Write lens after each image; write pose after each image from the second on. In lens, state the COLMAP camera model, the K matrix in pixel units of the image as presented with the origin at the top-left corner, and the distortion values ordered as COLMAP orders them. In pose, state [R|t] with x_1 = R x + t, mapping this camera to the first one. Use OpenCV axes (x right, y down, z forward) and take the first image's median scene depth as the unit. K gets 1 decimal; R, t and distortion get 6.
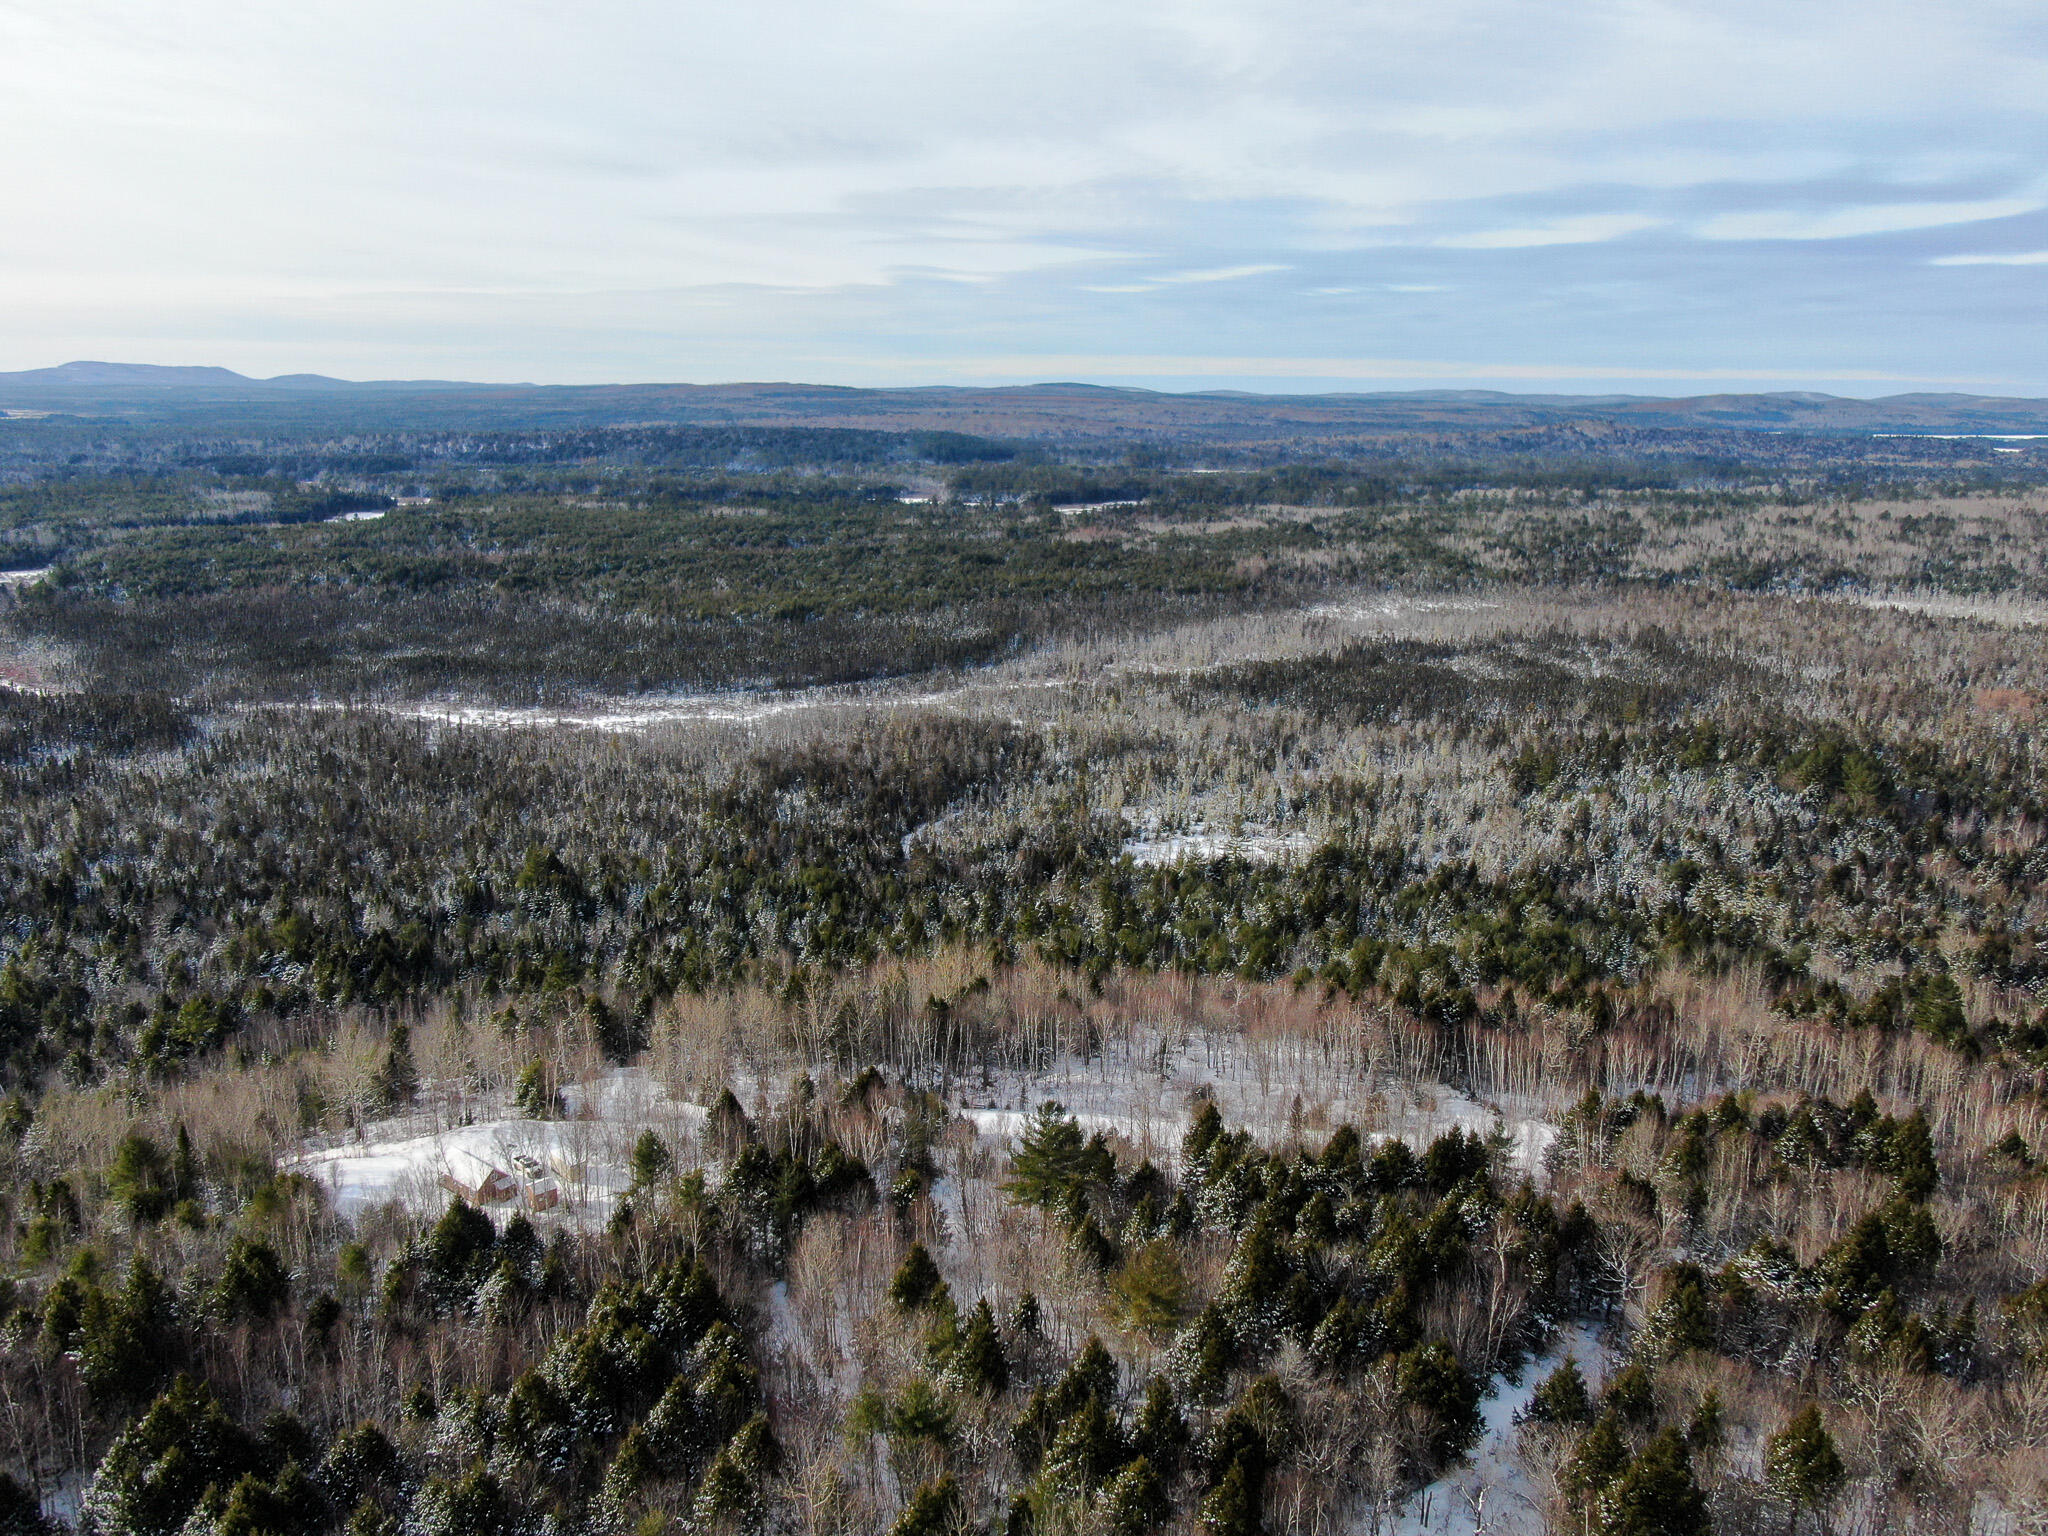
lens RADIAL K [[1563.8, 0, 1027.2], [0, 1563.8, 769.4], [0, 0, 1]] dist [0.010079, 0.001251]
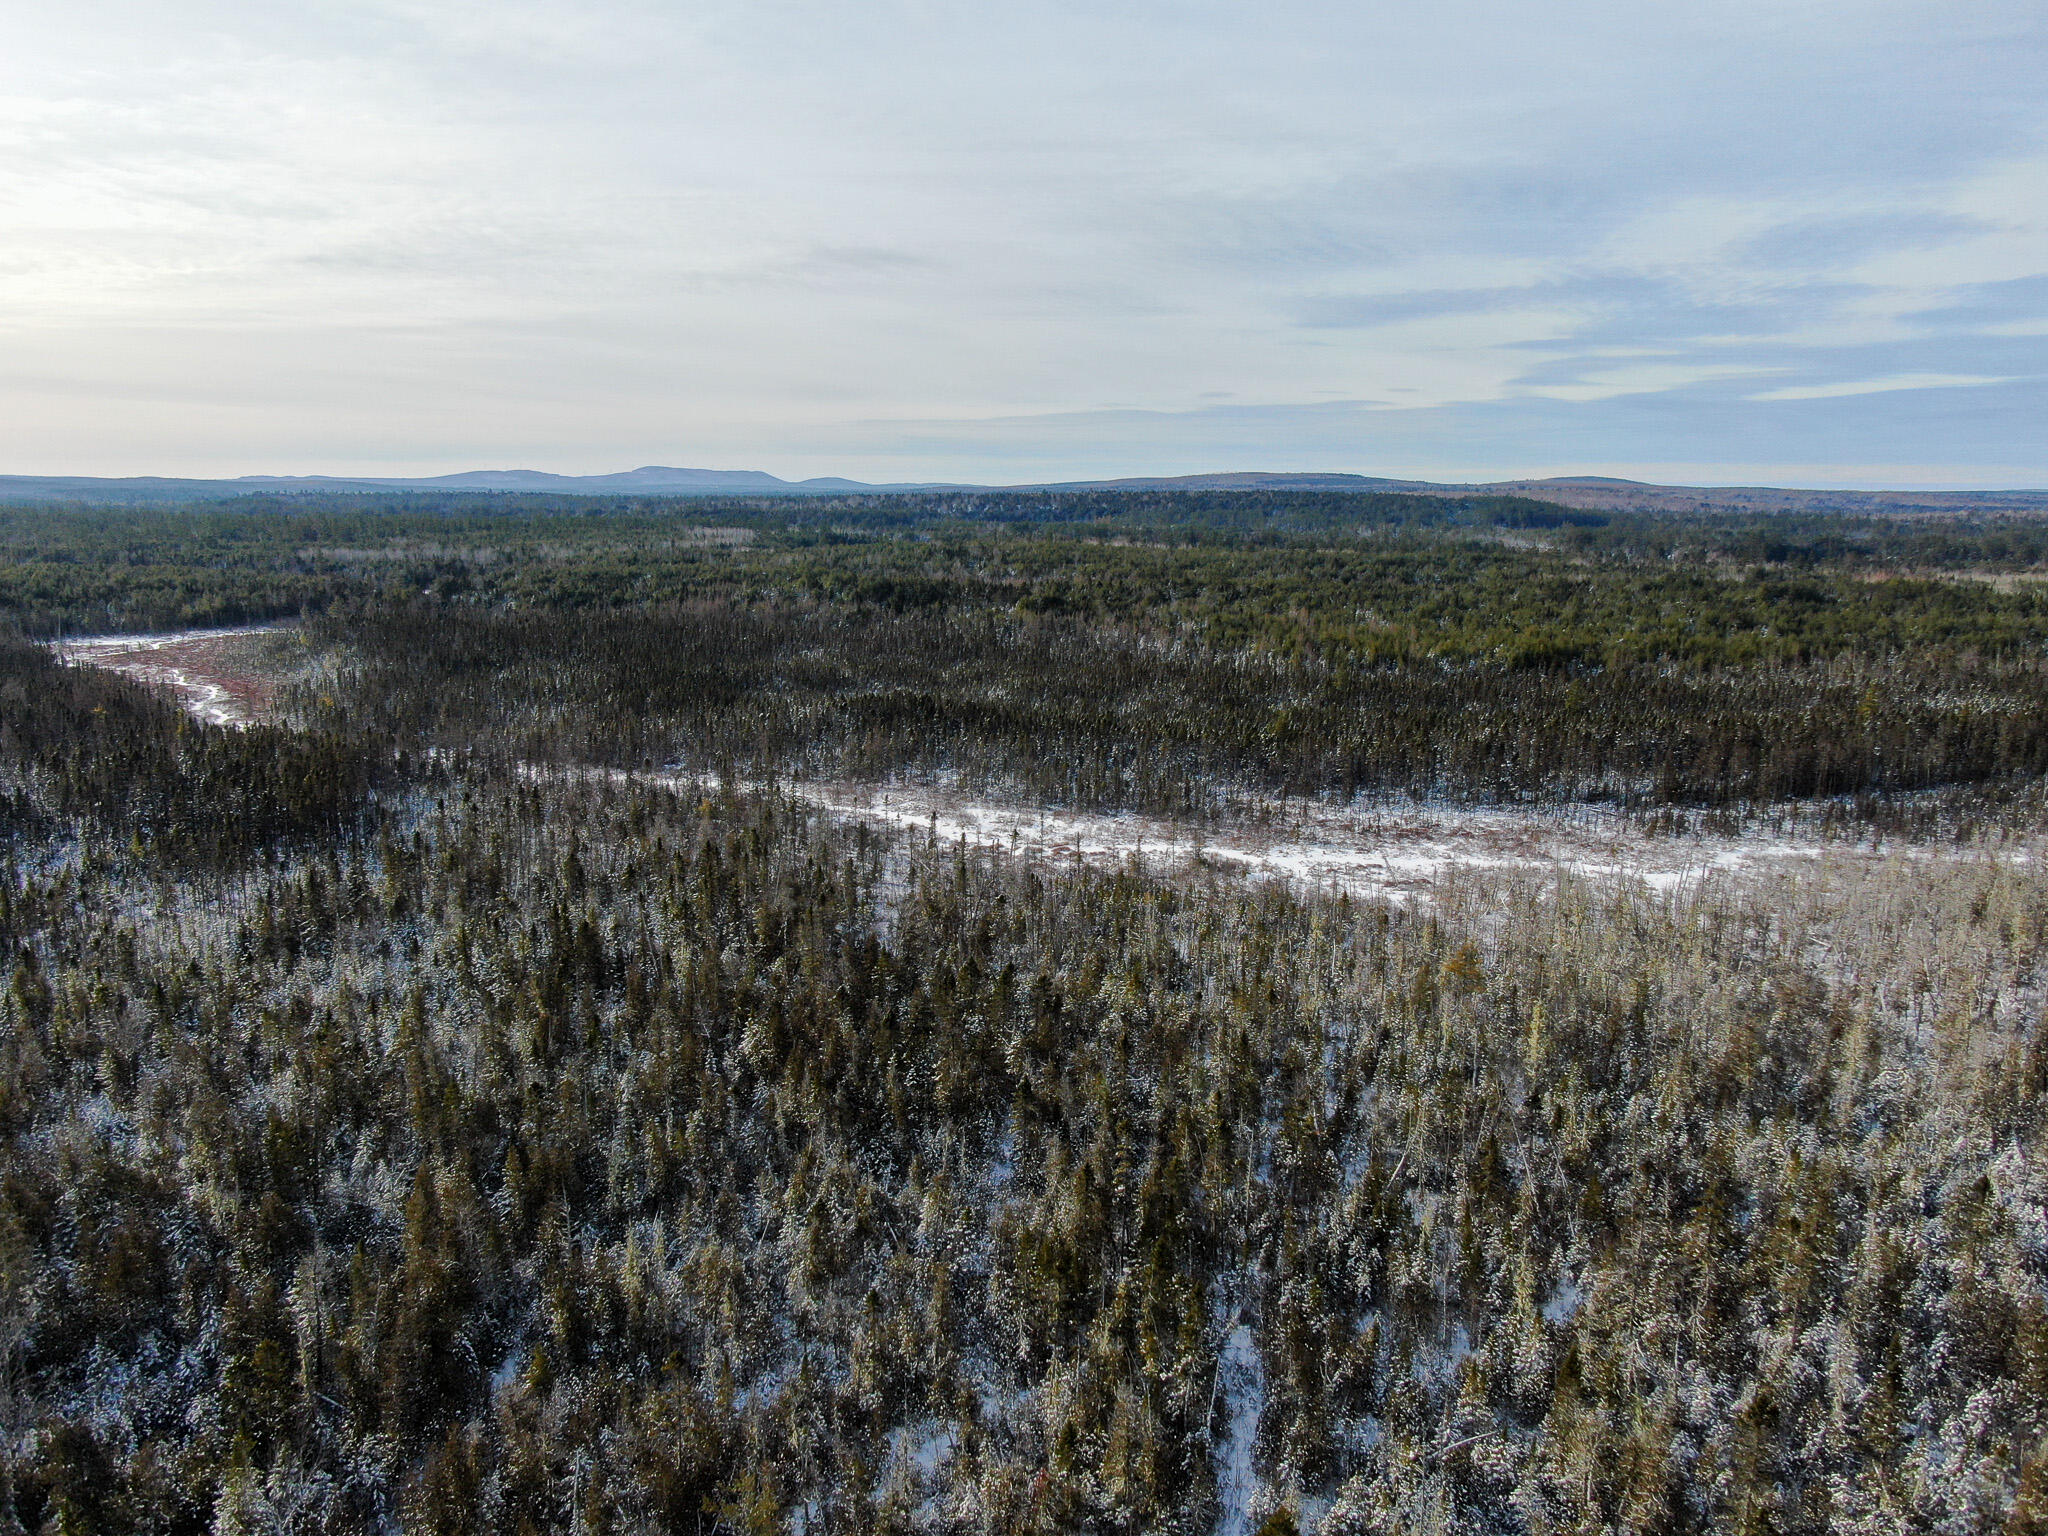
lens RADIAL K [[1563.8, 0, 1022.1], [0, 1563.8, 764.8], [0, 0, 1]] dist [0.010079, 0.001251]
pose [[0.954988, 0.055333, -0.291439, -0.208290], [-0.075271, 0.995496, -0.057640, -0.024845], [0.286937, 0.076983, 0.954851, 0.558426]]
